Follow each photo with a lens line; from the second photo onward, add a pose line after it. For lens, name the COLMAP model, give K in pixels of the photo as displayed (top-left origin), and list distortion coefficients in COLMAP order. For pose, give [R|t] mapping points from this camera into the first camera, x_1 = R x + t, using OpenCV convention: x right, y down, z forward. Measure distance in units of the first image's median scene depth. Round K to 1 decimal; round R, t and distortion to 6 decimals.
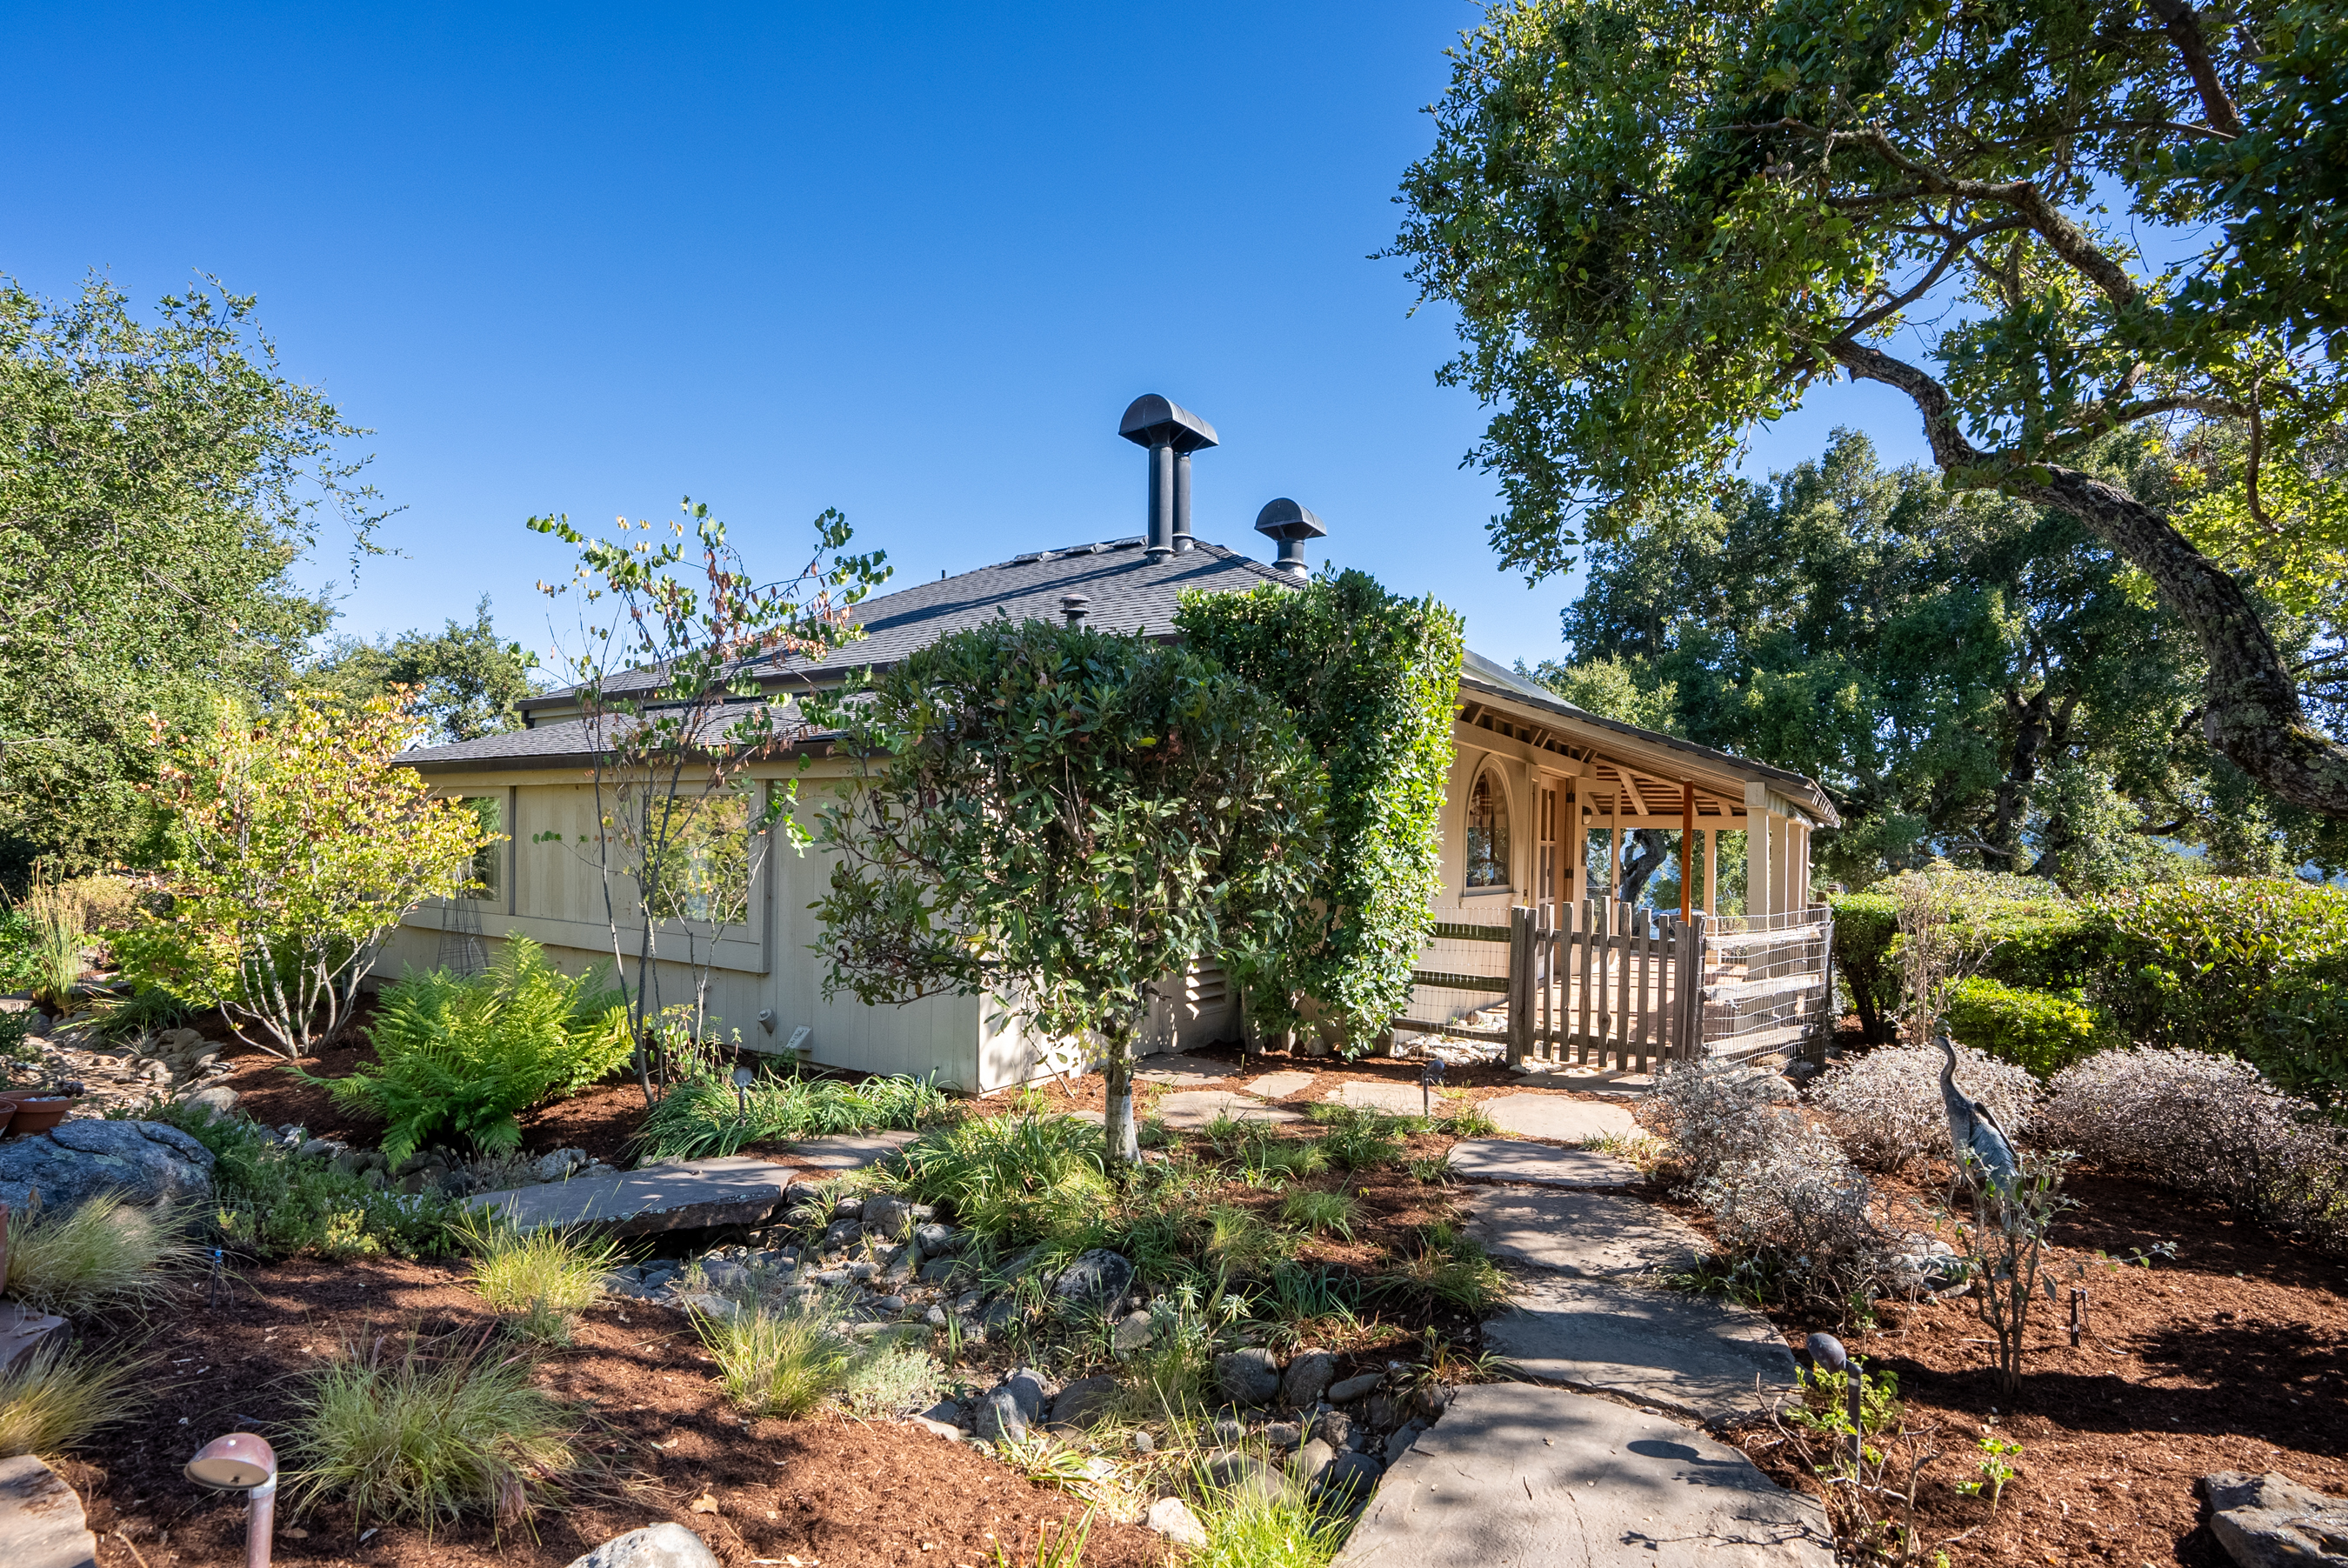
lens RADIAL K [[1129.2, 0, 1174.6], [0, 1129.2, 850.6], [0, 0, 1]] dist [-0.001630, -0.000053]
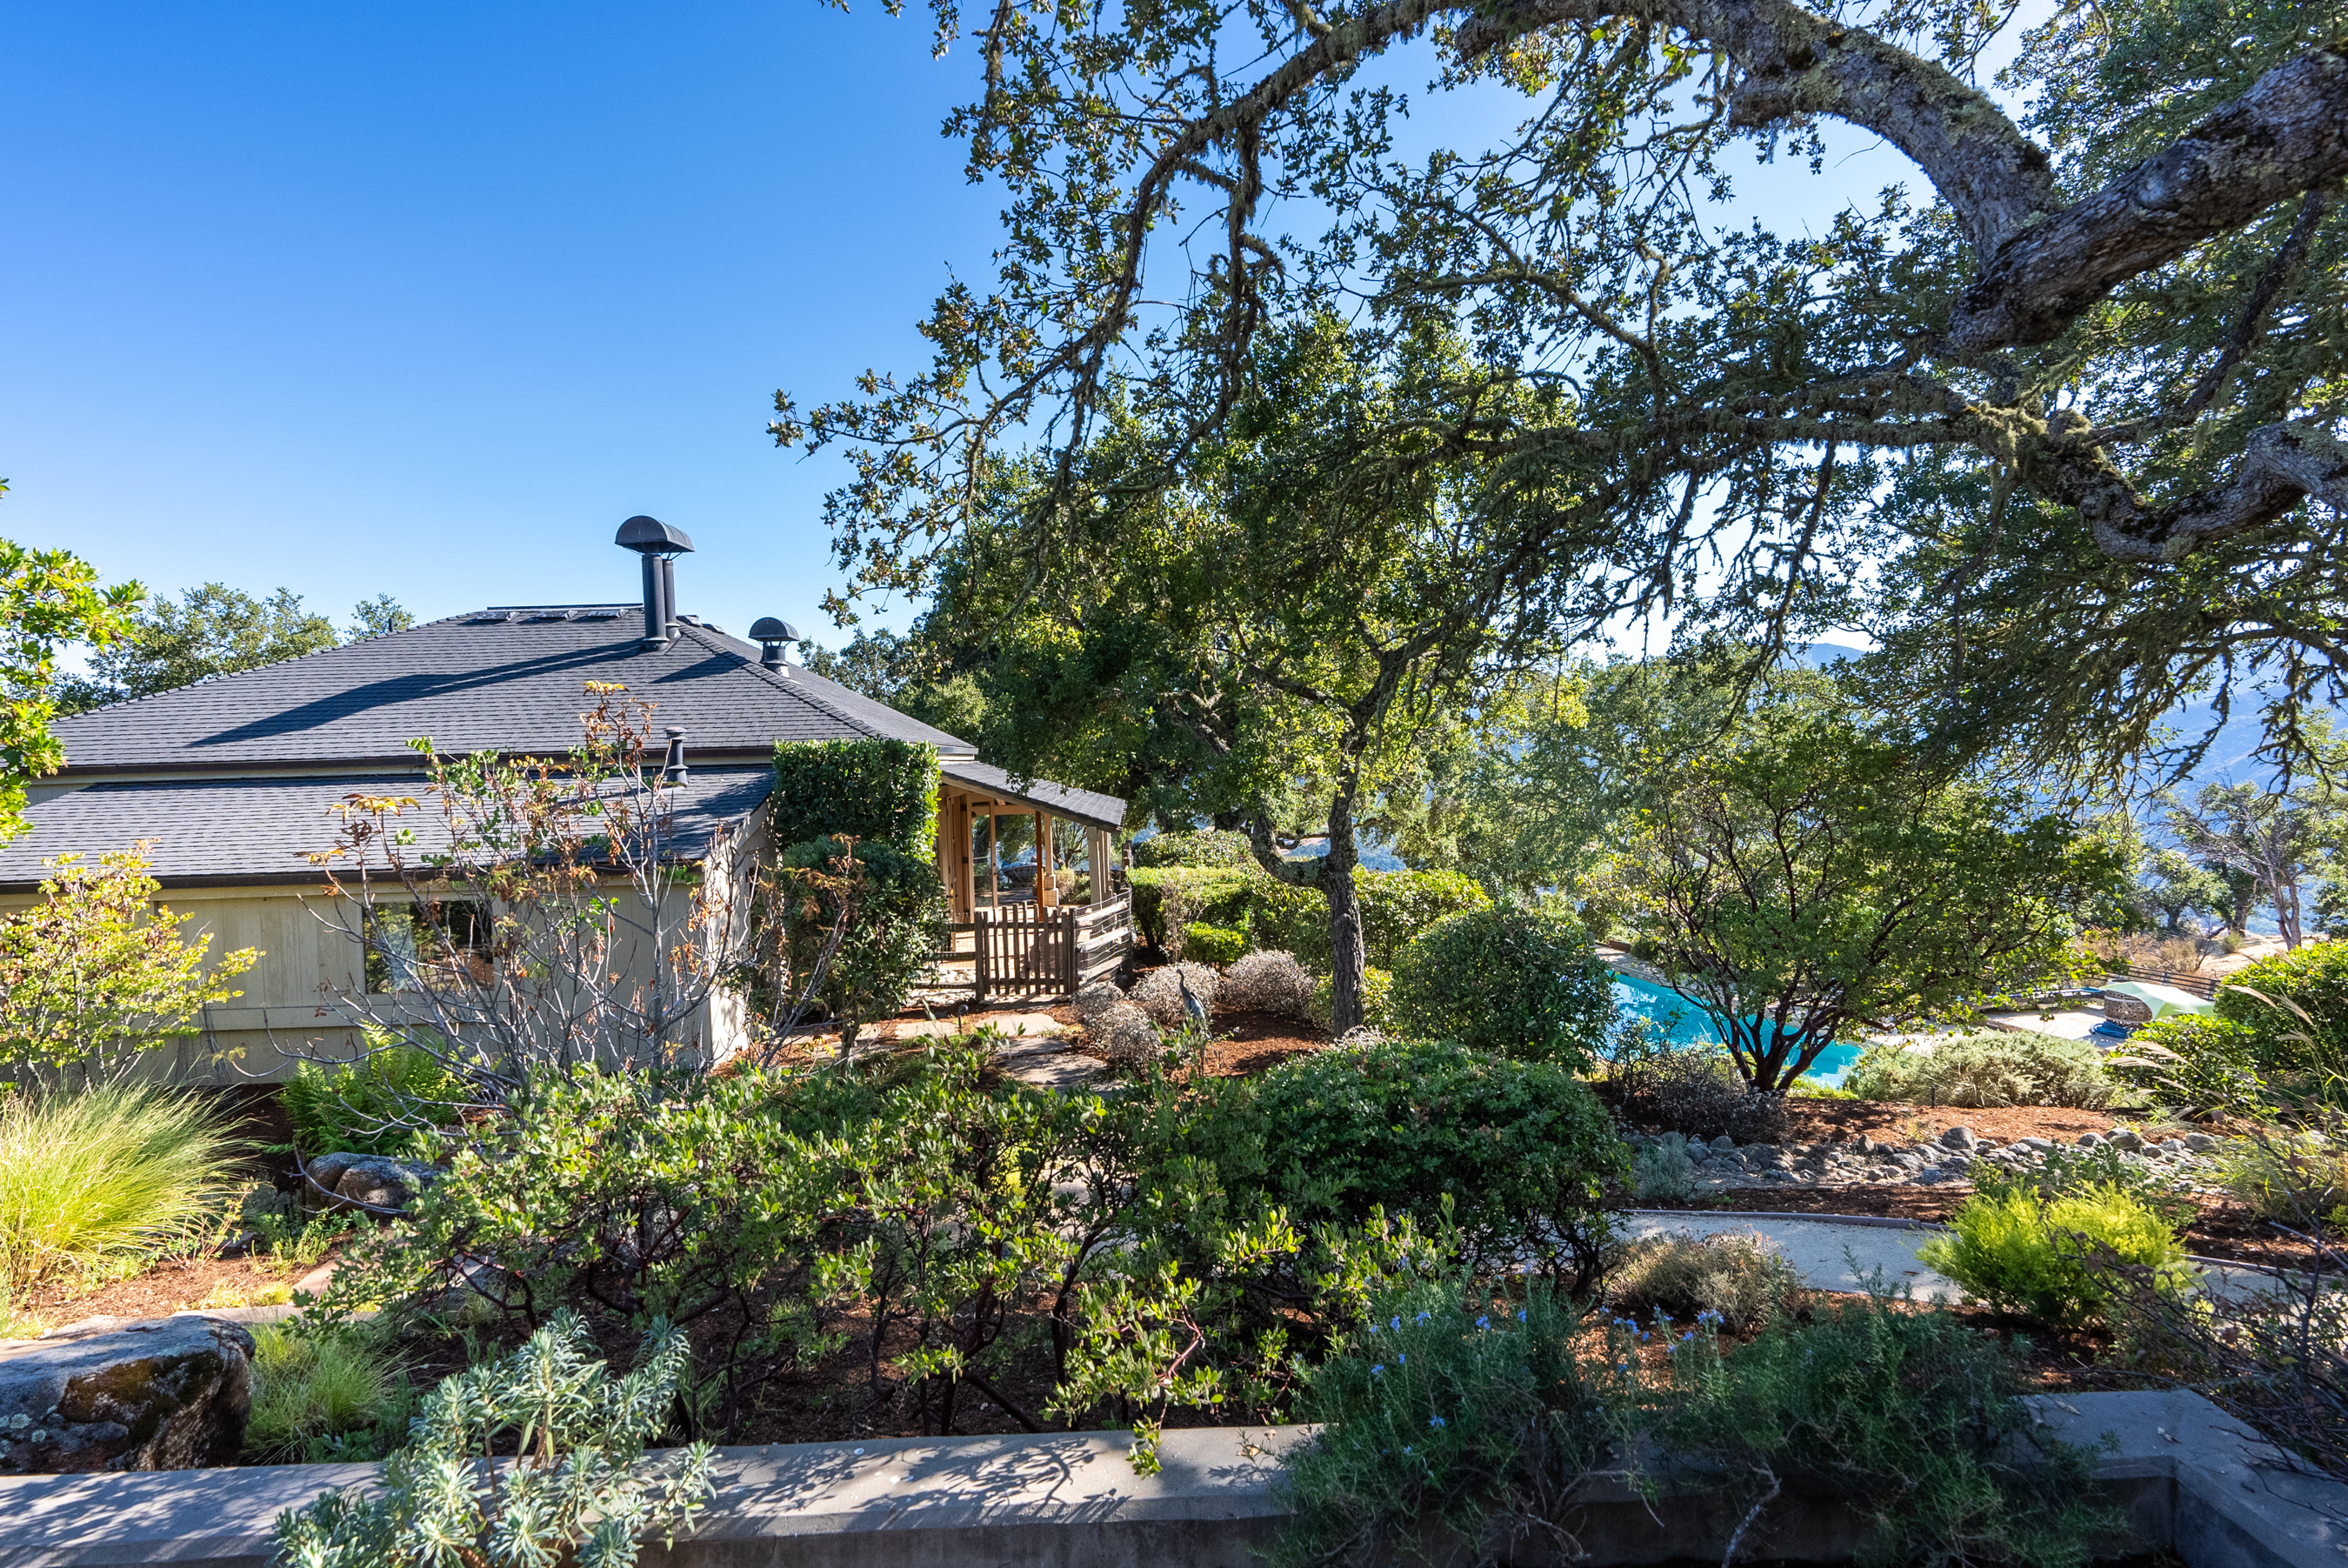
lens RADIAL K [[1203.5, 0, 1174.0], [0, 1203.5, 784.0], [0, 0, 1]] dist [0.128031, 0.000041]
pose [[0.837270, -0.039737, 0.545344, -0.458099], [0.040505, 0.999123, 0.010615, -0.153224], [-0.545288, 0.013201, 0.838145, -0.741266]]
